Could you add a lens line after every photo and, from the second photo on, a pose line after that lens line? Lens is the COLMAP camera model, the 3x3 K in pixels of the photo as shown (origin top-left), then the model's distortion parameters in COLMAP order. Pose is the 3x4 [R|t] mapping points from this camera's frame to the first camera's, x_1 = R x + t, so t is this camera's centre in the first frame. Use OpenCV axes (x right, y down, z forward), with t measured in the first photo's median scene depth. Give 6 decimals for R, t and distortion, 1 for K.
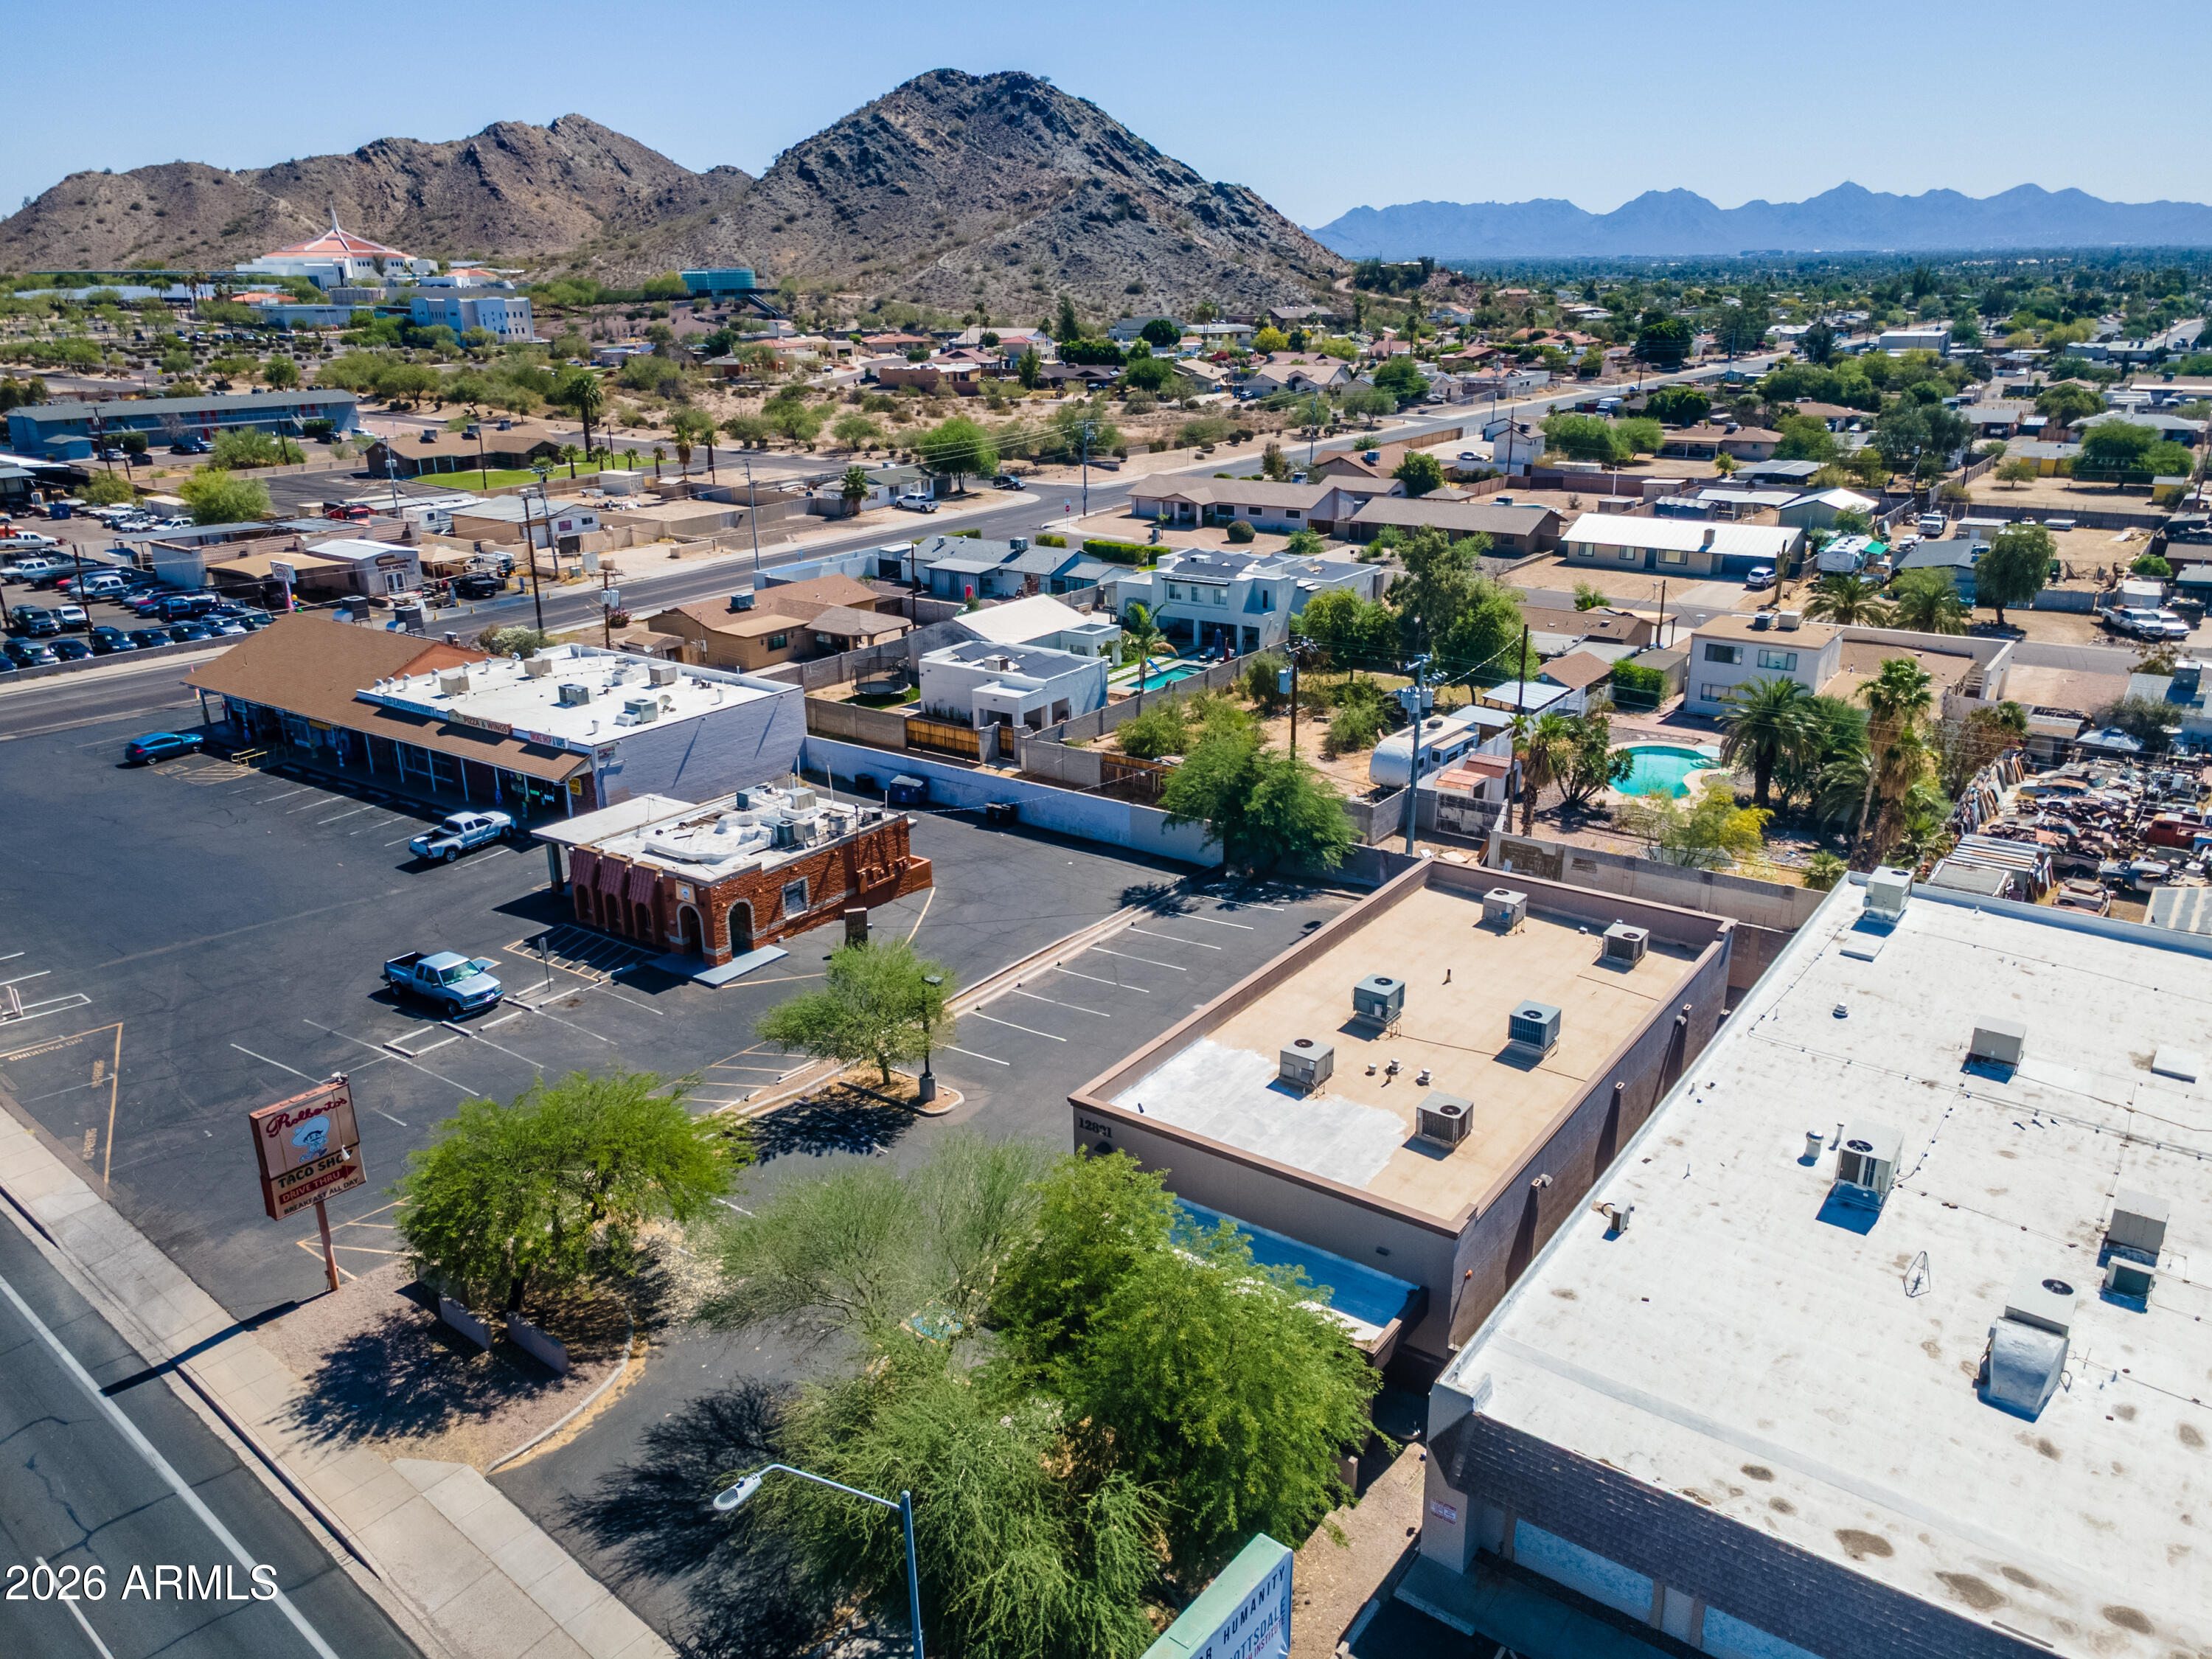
lens RADIAL K [[1611.0, 0, 1098.4], [0, 1611.0, 822.7], [0, 0, 1]] dist [0.035597, 0.014003]
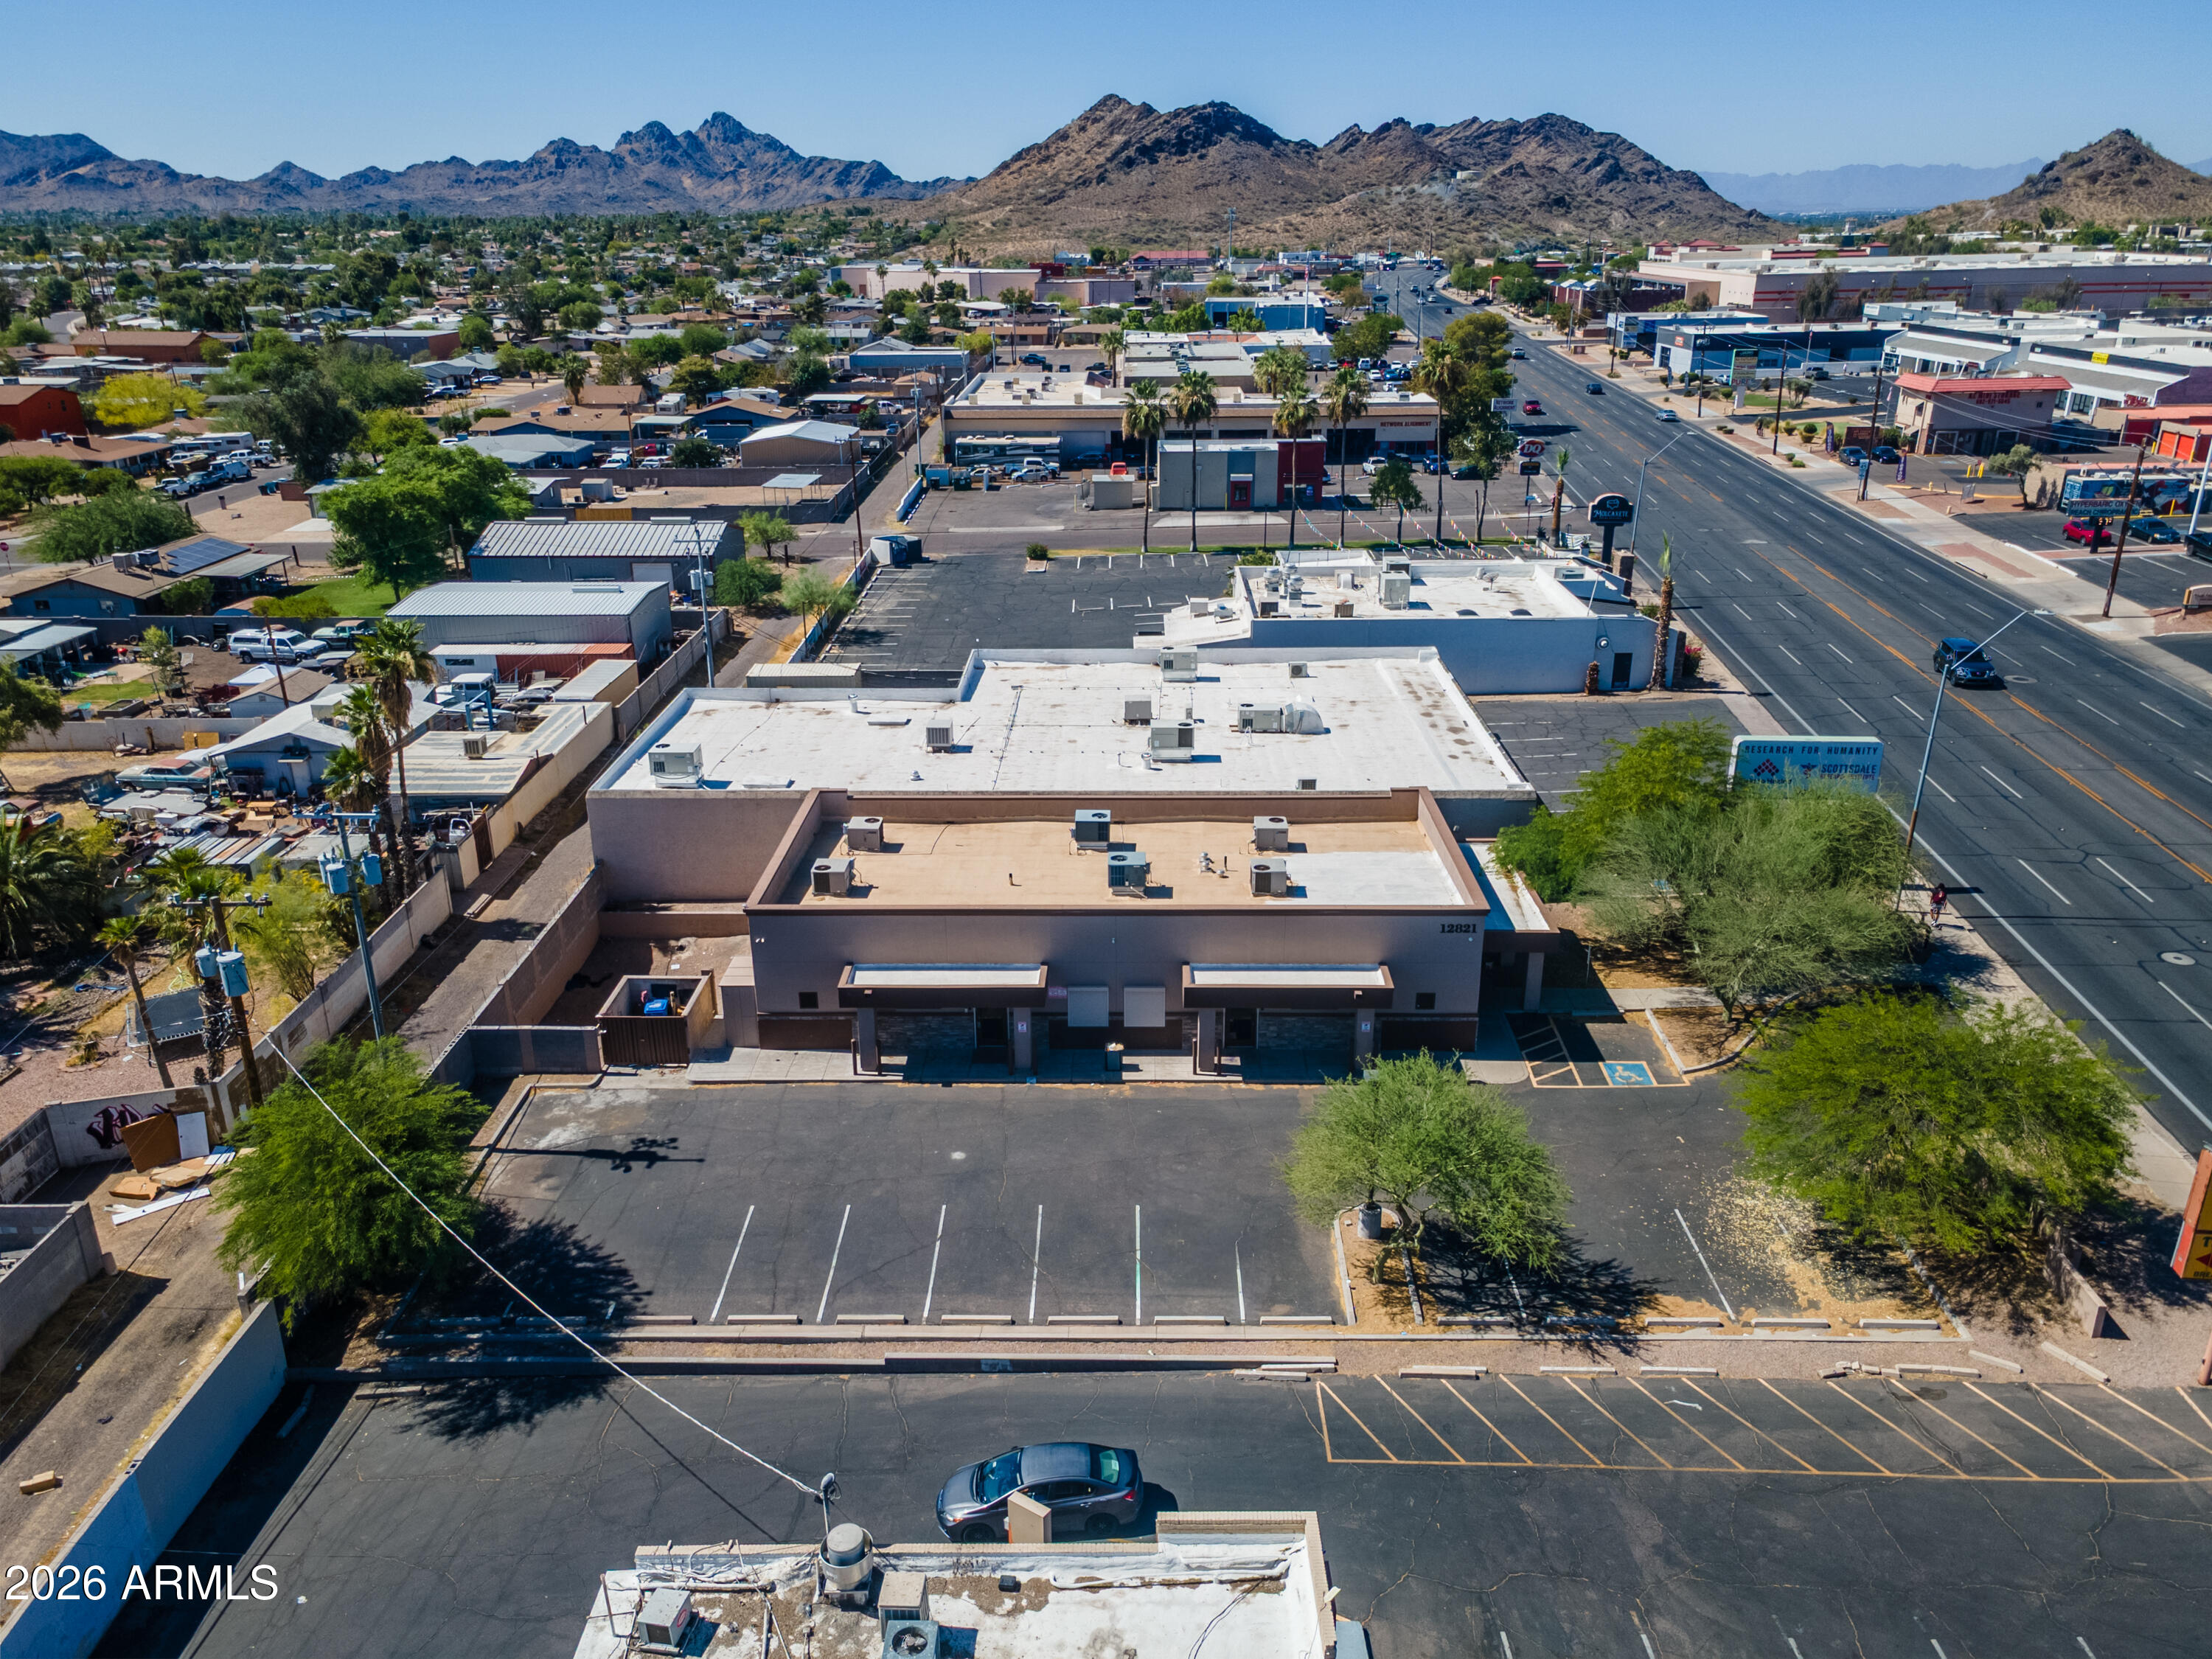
lens RADIAL K [[1611.0, 0, 1098.4], [0, 1611.0, 822.7], [0, 0, 1]] dist [0.035597, 0.014003]
pose [[-0.566401, -0.274550, 0.777054, -0.367216], [0.282490, 0.821078, 0.496014, -0.261385], [-0.774202, 0.500453, -0.387502, 0.820001]]
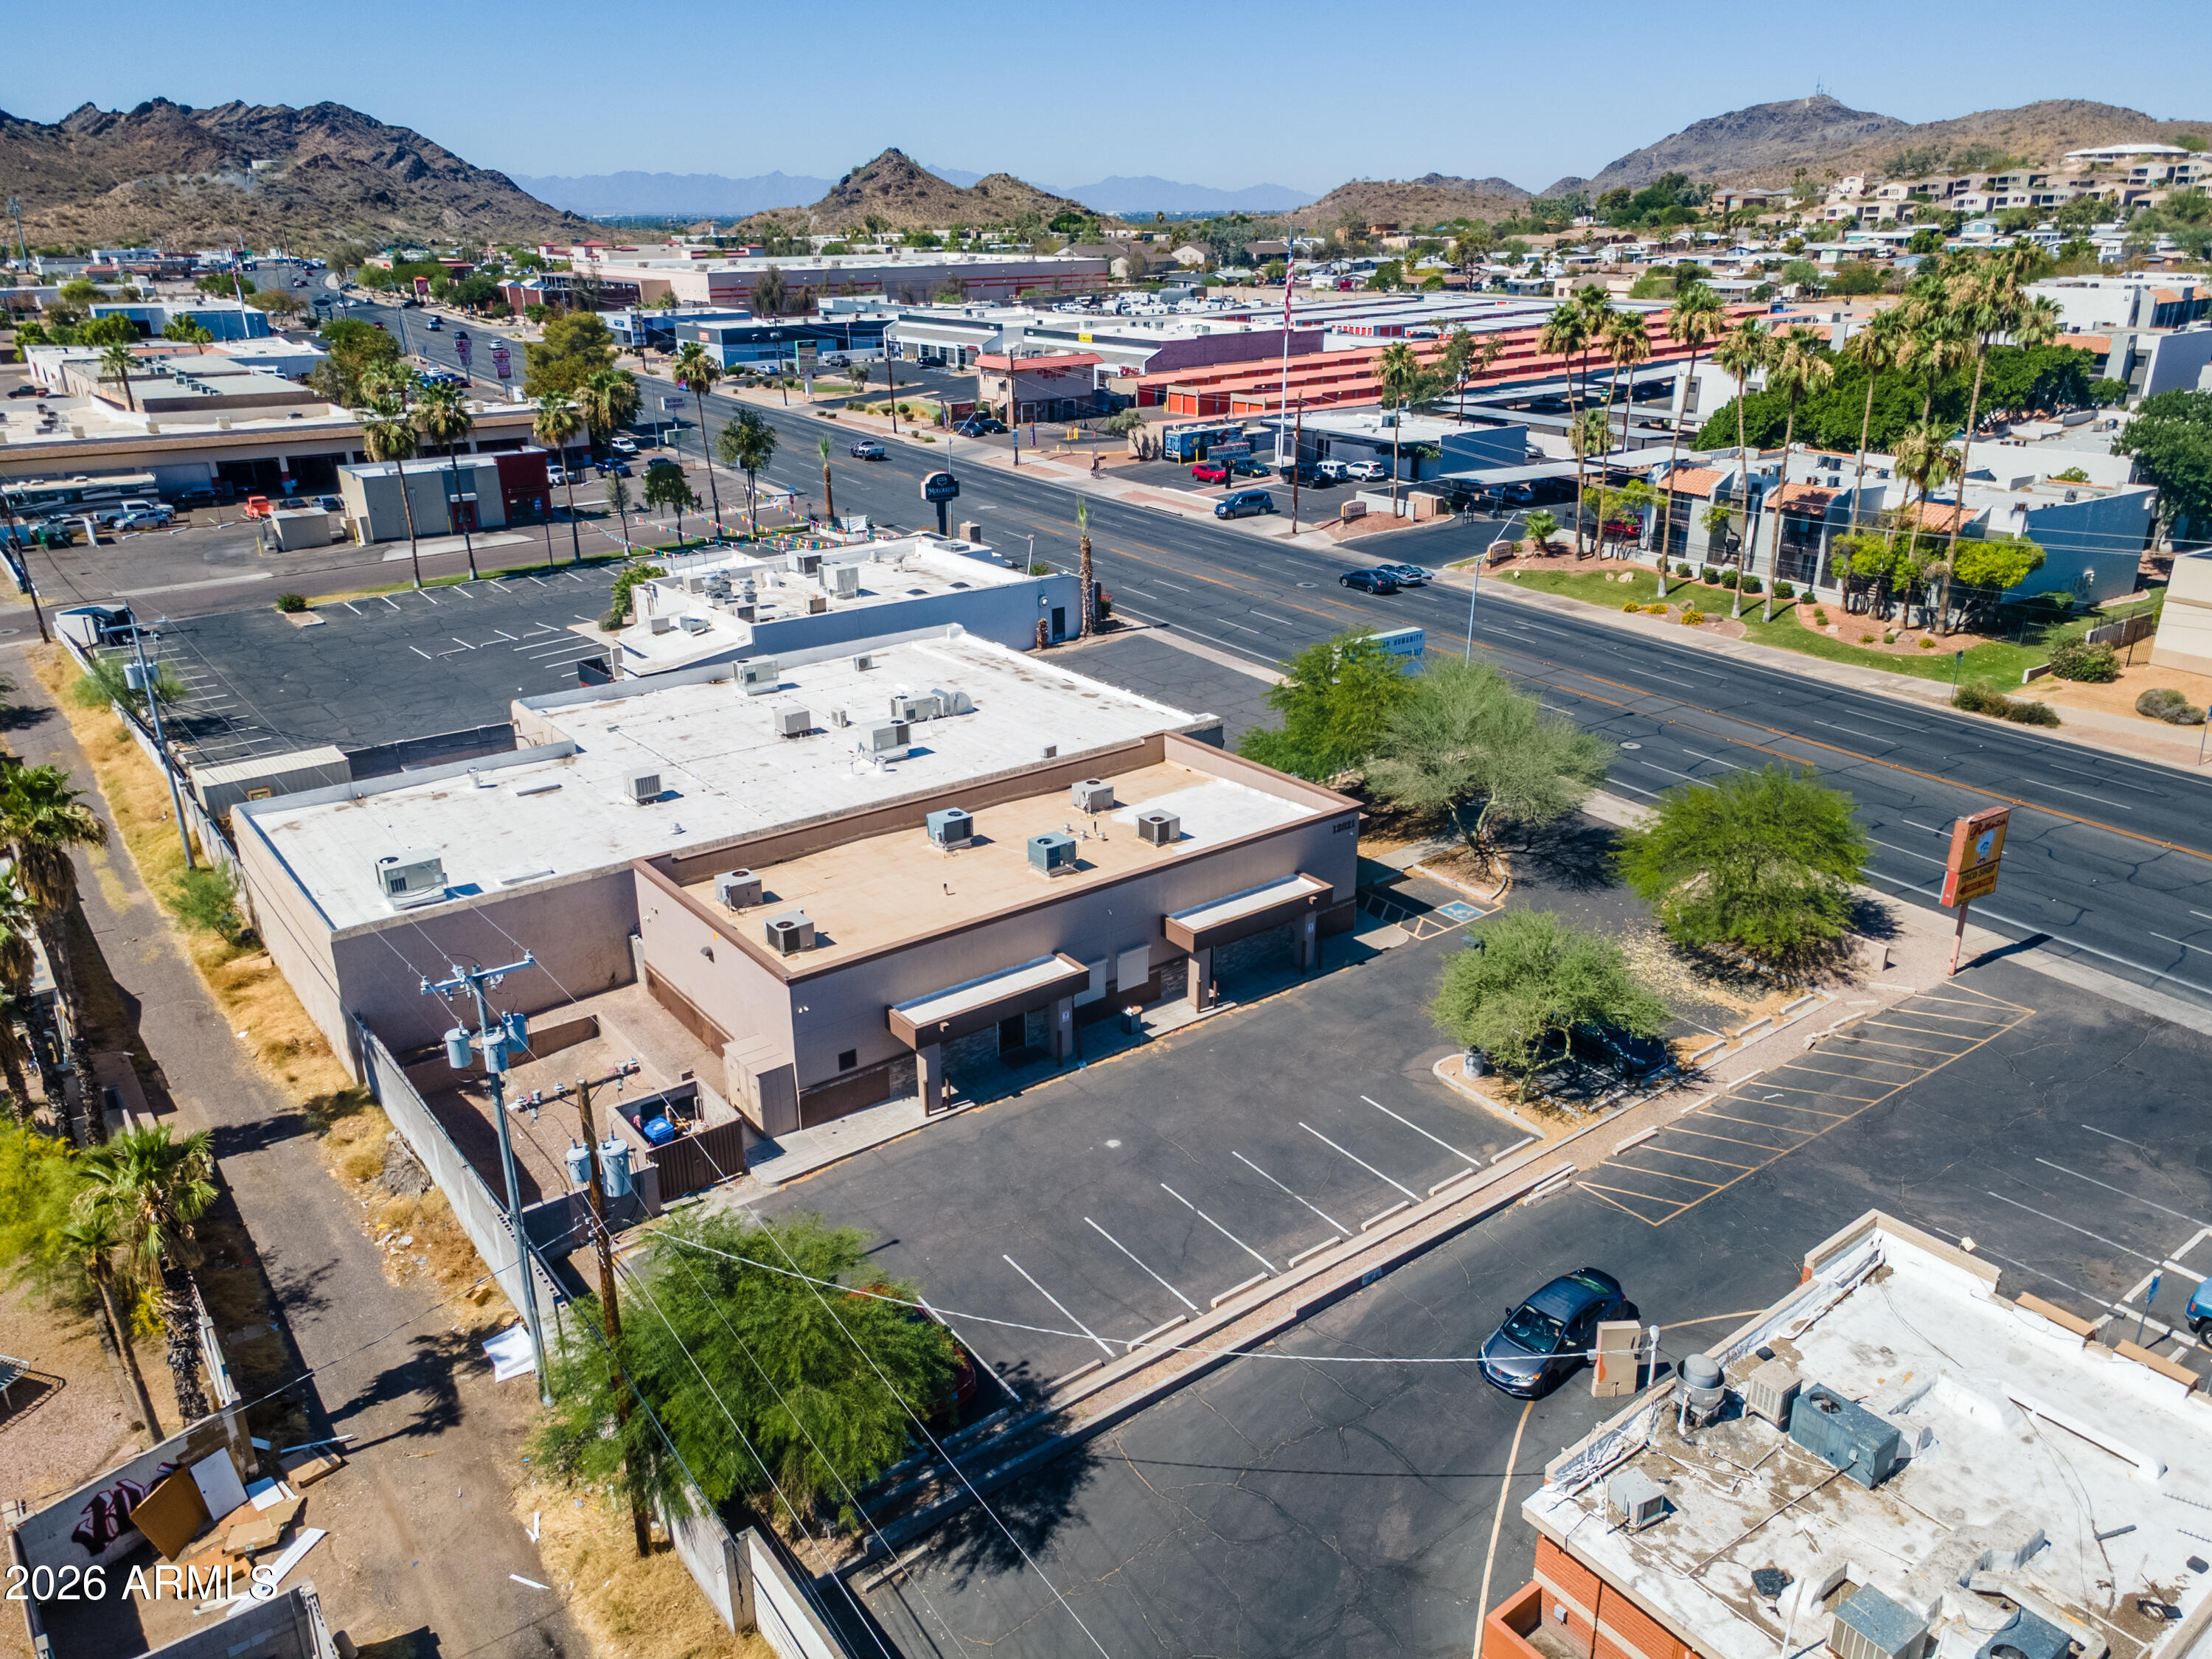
lens RADIAL K [[1606.2, 0, 1094.4], [0, 1606.2, 832.7], [0, 0, 1]] dist [0.036397, 0.026821]
pose [[-0.953462, -0.090021, 0.287761, -0.096164], [0.117381, 0.768273, 0.629268, -0.338191], [-0.277726, 0.633761, -0.721952, 1.027793]]
